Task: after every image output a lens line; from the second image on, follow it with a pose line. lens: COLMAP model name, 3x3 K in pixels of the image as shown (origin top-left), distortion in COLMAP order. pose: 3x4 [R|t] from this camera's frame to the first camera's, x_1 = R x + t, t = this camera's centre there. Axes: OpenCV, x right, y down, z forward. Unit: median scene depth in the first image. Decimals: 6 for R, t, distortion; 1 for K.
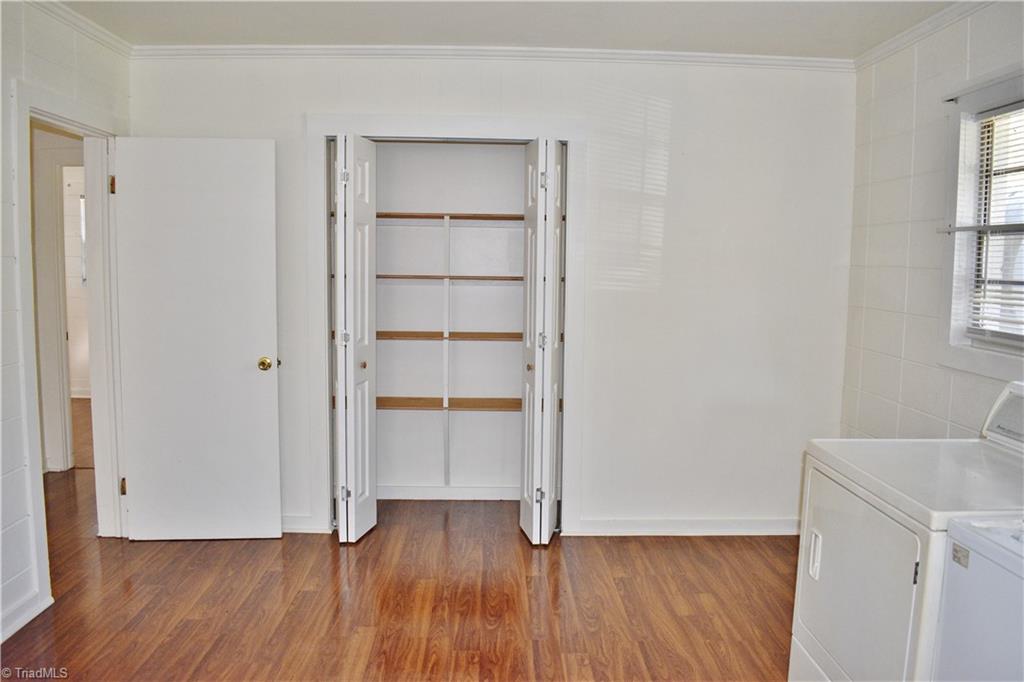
lens RADIAL K [[793.8, 0, 512.0], [0, 793.8, 341.0], [0, 0, 1]] dist [-0.094727, 0.014634]
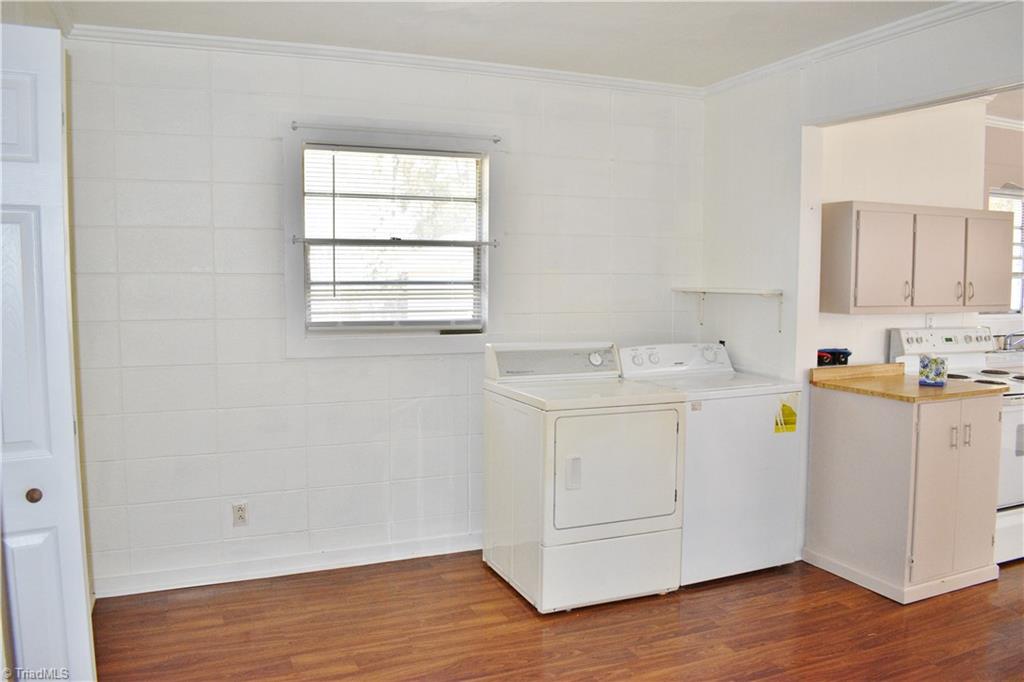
lens RADIAL K [[793.8, 0, 512.0], [0, 793.8, 341.0], [0, 0, 1]] dist [-0.094727, 0.014634]
pose [[-0.358384, -0.094284, 0.928801, -0.684311], [0.084933, 0.987469, 0.133011, -0.130317], [-0.929703, 0.126555, -0.345886, 1.181002]]
